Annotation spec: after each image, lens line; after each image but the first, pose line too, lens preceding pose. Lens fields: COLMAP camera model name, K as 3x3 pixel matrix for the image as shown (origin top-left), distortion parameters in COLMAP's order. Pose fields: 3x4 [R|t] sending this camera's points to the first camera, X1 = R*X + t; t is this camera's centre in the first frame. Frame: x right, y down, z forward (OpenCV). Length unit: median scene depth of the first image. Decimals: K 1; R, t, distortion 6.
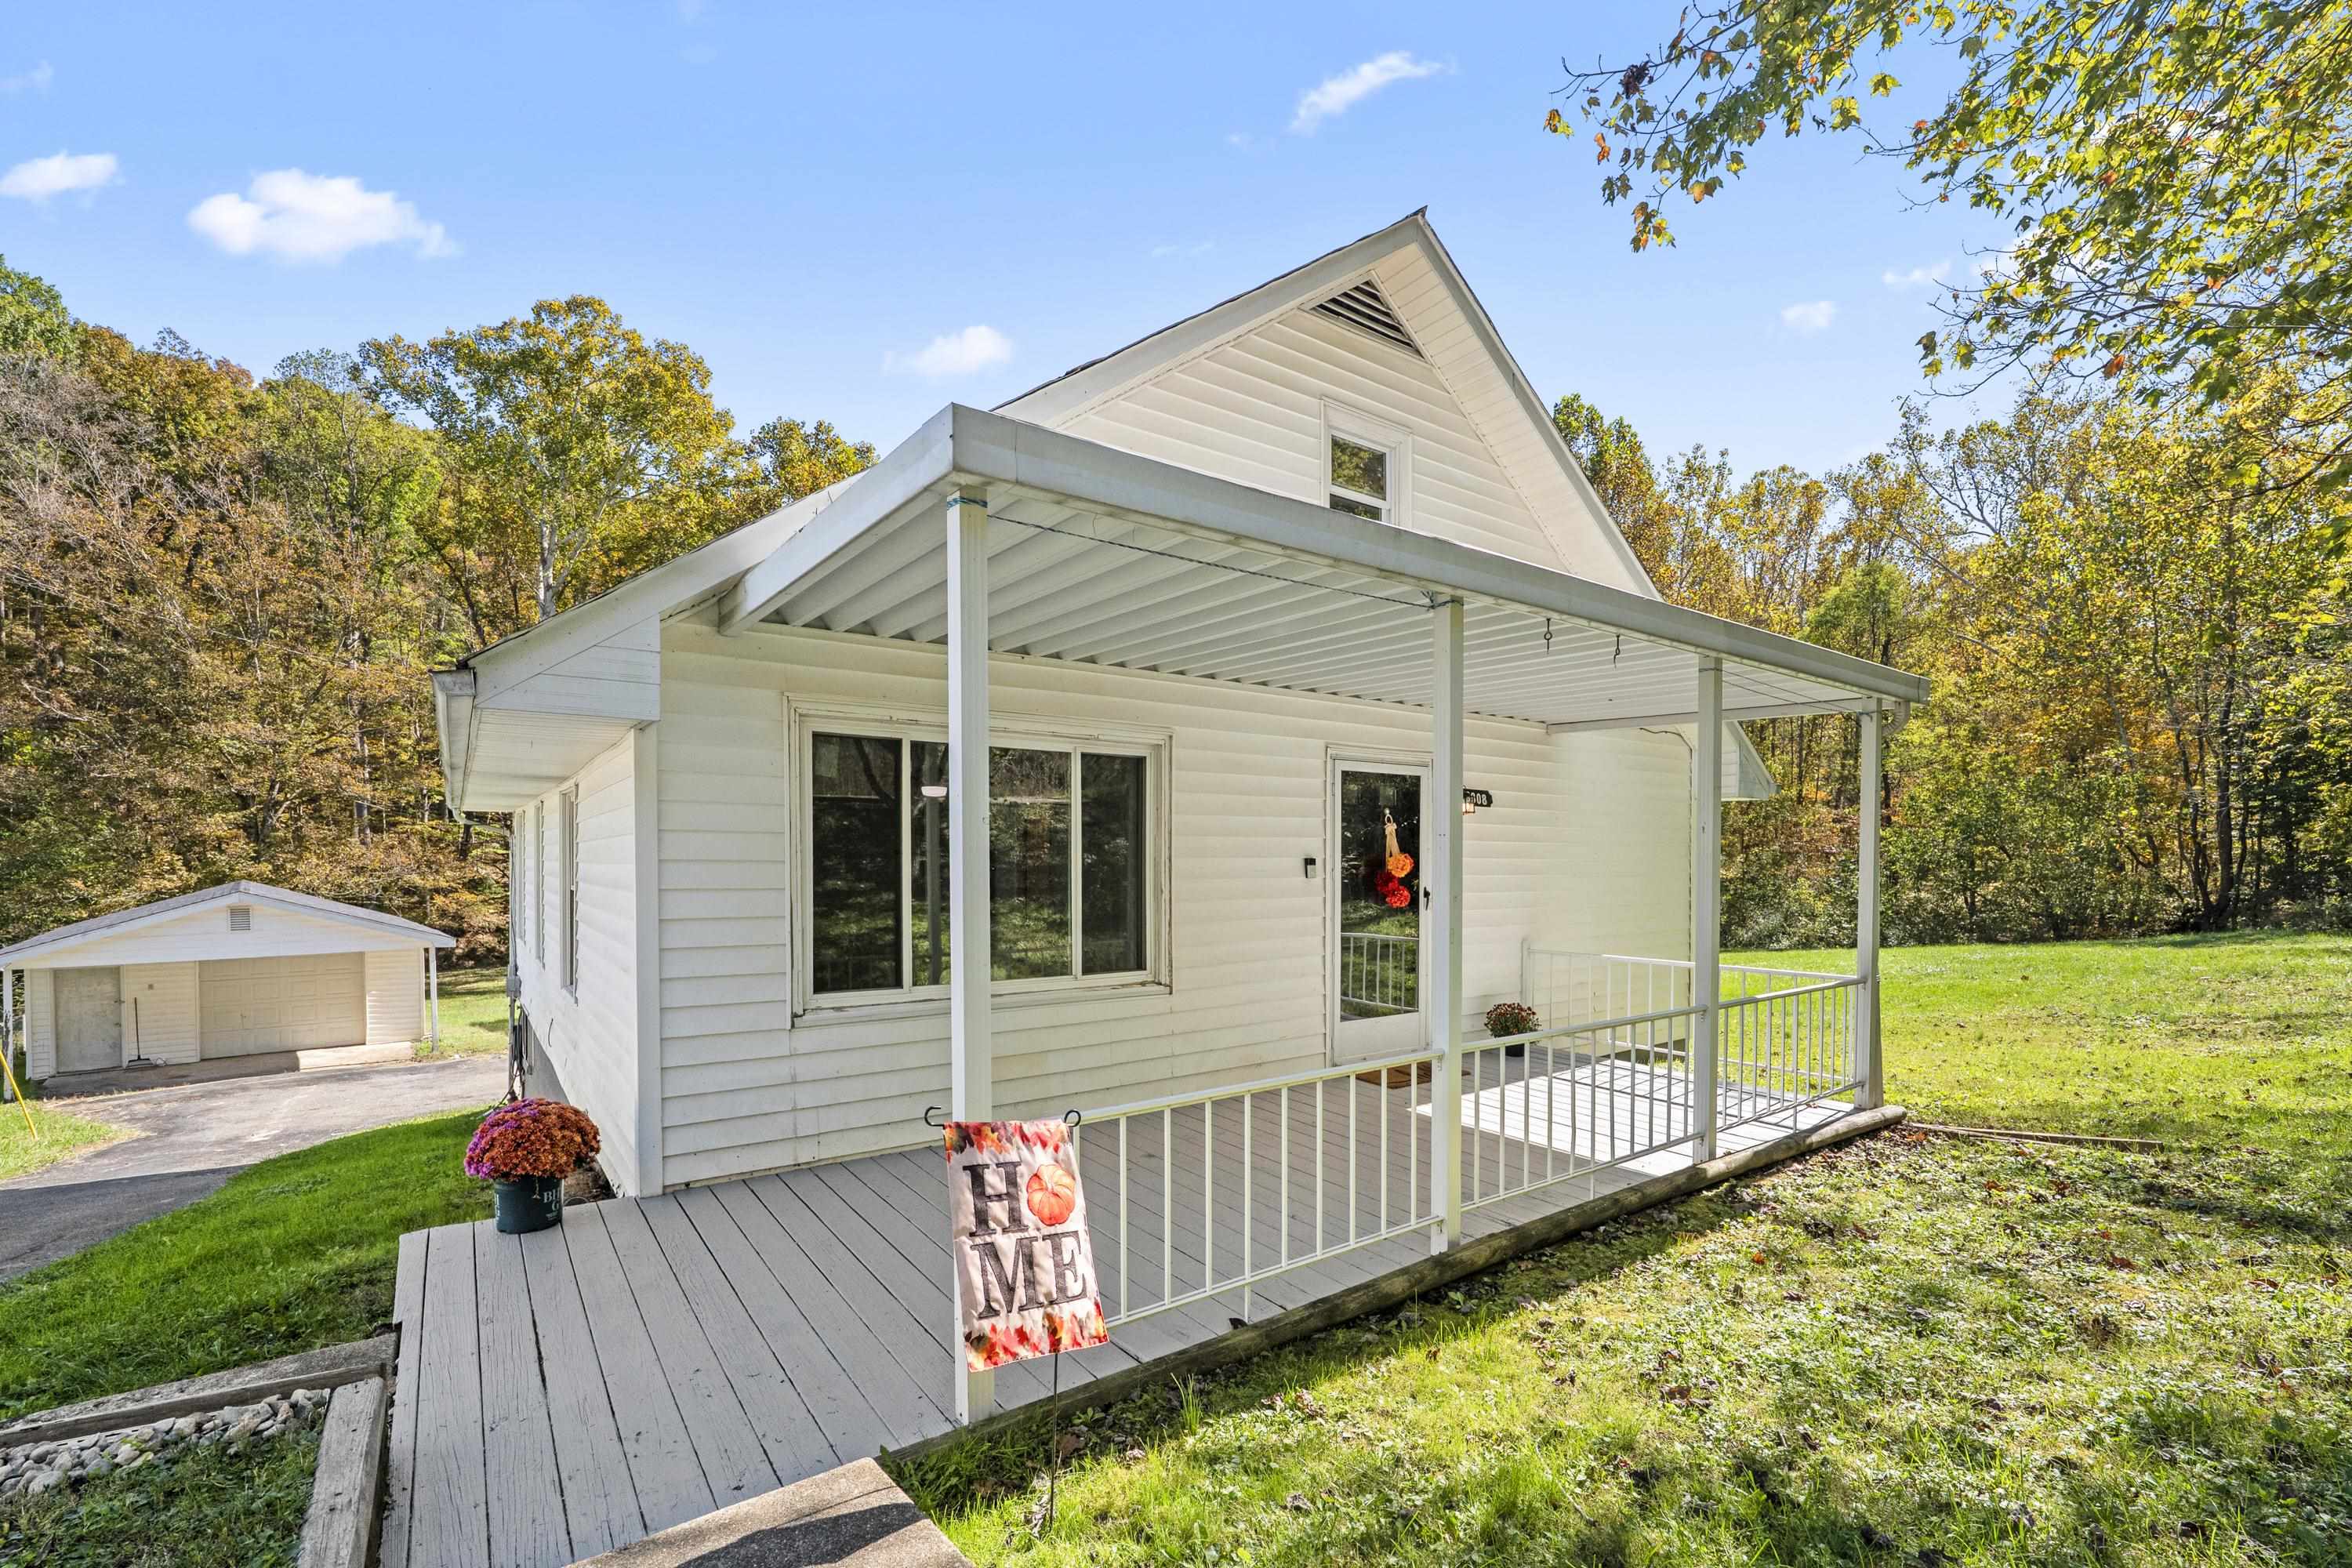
lens RADIAL K [[999.2, 0, 1174.9], [0, 999.2, 863.2], [0, 0, 1]] dist [-0.013038, 0.000134]
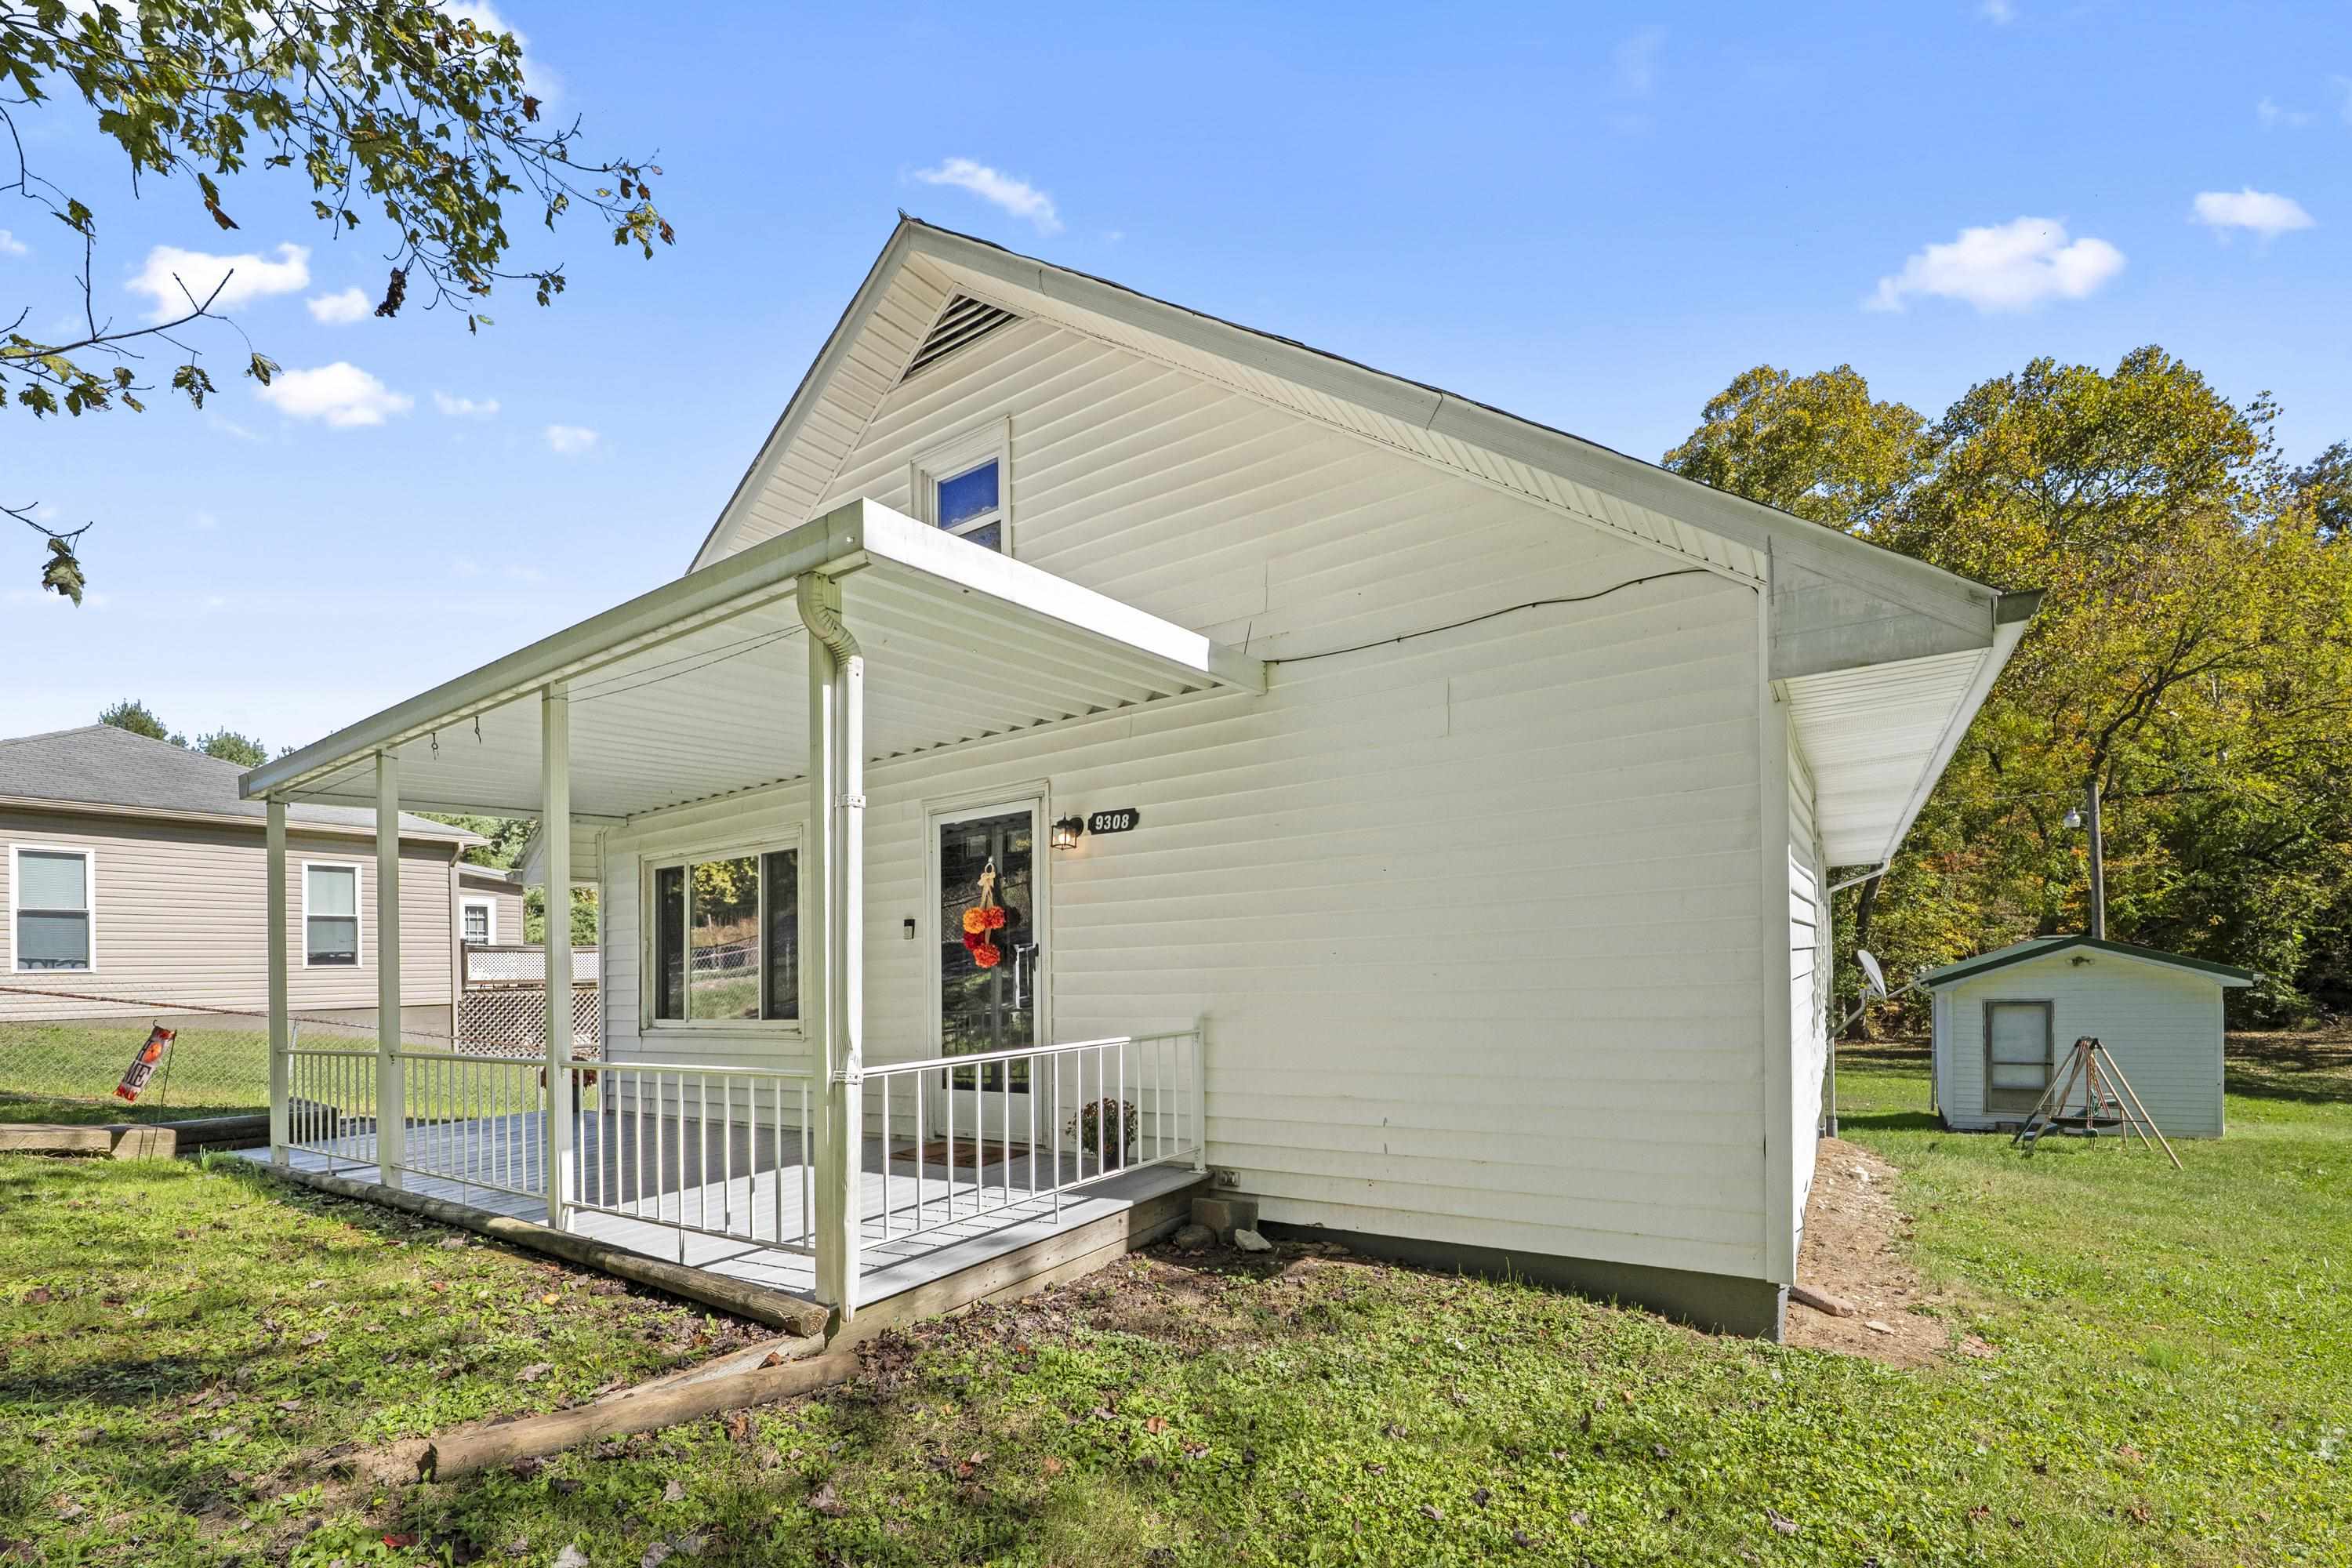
lens RADIAL K [[1032.4, 0, 1190.4], [0, 1032.4, 882.4], [0, 0, 1]] dist [-0.013962, 0.000296]
pose [[0.340466, -0.085691, -0.936344, 1.203553], [0.033465, 0.996312, -0.079010, 0.049243], [0.939661, -0.004435, 0.342078, 0.918796]]
